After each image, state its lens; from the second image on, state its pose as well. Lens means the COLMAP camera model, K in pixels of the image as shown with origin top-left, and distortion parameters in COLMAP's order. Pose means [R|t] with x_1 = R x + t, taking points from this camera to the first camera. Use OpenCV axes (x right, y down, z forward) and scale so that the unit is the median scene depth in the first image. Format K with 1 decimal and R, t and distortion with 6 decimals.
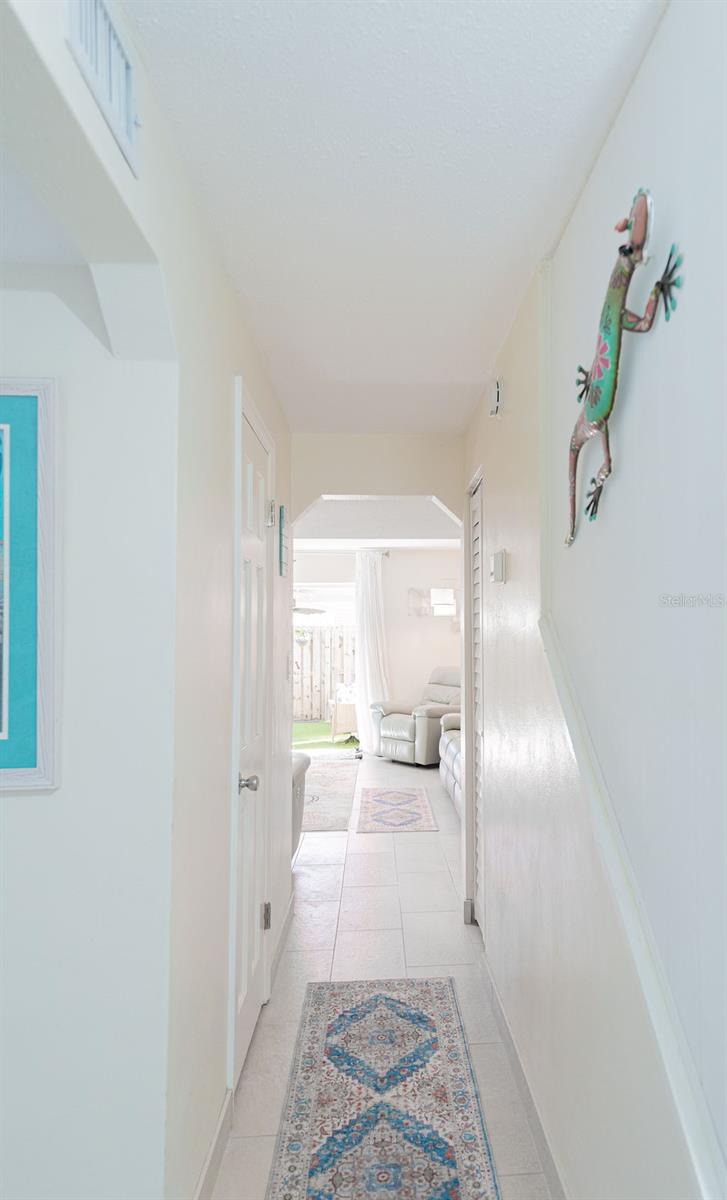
lens RADIAL K [[740.1, 0, 435.5], [0, 740.1, 603.7], [0, 0, 1]] dist [0.018368, -0.002045]
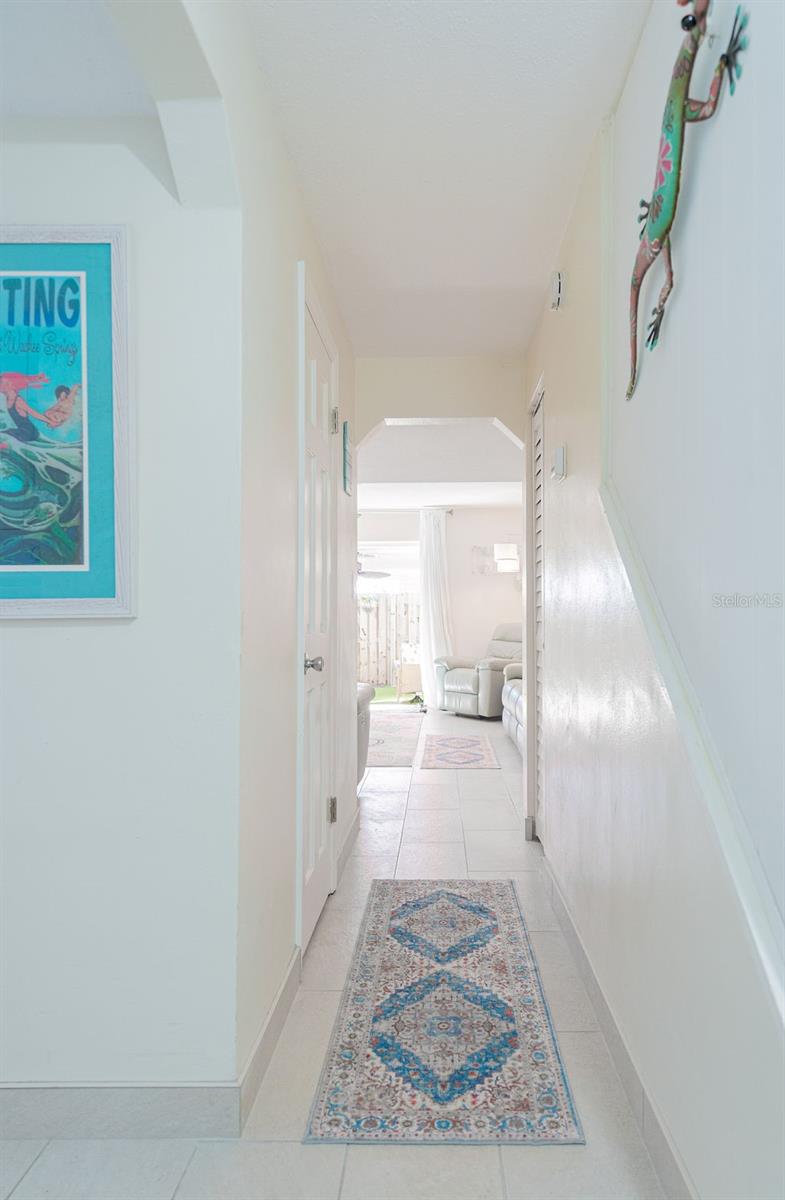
lens RADIAL K [[734.9, 0, 437.1], [0, 734.9, 603.6], [0, 0, 1]] dist [0.019595, -0.006313]
pose [[0.996344, 0.000660, -0.085429, 0.006316], [0.001463, 0.999692, 0.024782, 0.125771], [0.085419, -0.024816, 0.996036, -0.004151]]
